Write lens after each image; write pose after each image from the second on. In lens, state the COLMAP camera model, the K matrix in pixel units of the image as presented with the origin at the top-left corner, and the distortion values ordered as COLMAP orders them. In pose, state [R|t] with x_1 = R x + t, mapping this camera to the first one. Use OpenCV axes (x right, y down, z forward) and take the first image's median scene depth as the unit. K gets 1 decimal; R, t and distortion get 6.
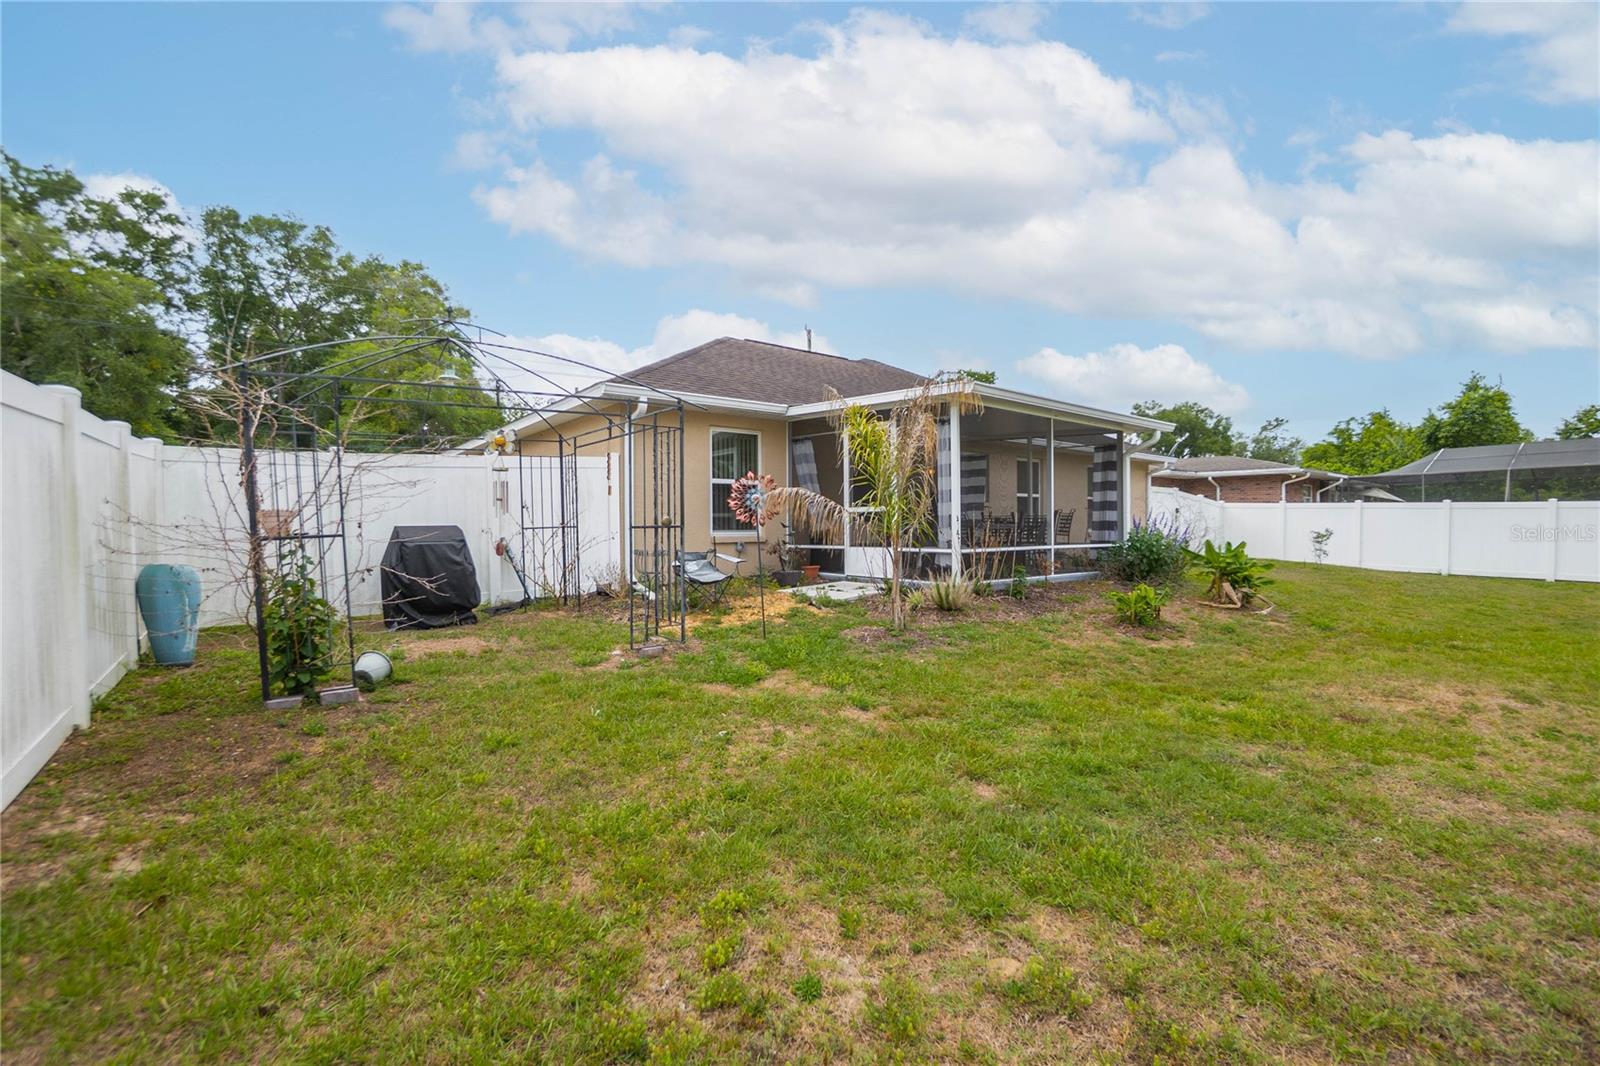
lens RADIAL K [[712.7, 0, 799.2], [0, 712.7, 538.5], [0, 0, 1]] dist [-0.058715, 0.023699]
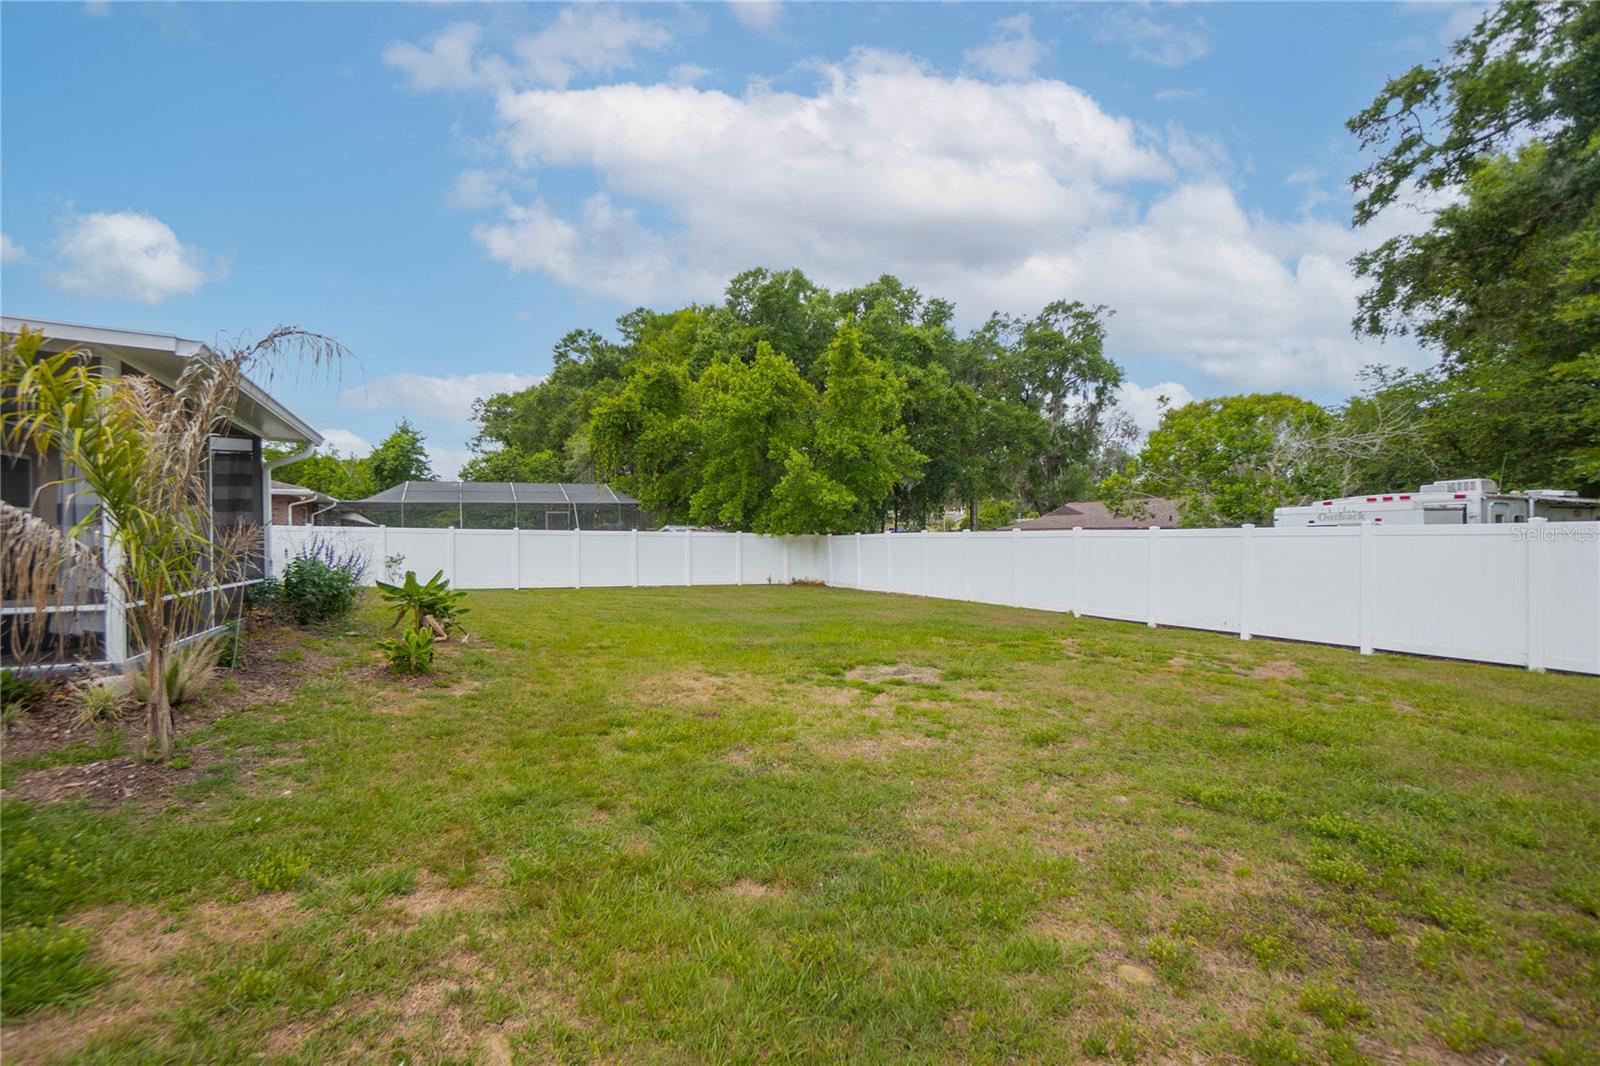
lens RADIAL K [[712.7, 0, 799.2], [0, 712.7, 538.5], [0, 0, 1]] dist [-0.058715, 0.023699]
pose [[0.222456, 0.003288, 0.974937, -0.204242], [0.024485, 0.999660, -0.008958, -0.019482], [-0.974635, 0.025865, 0.222300, 0.283669]]
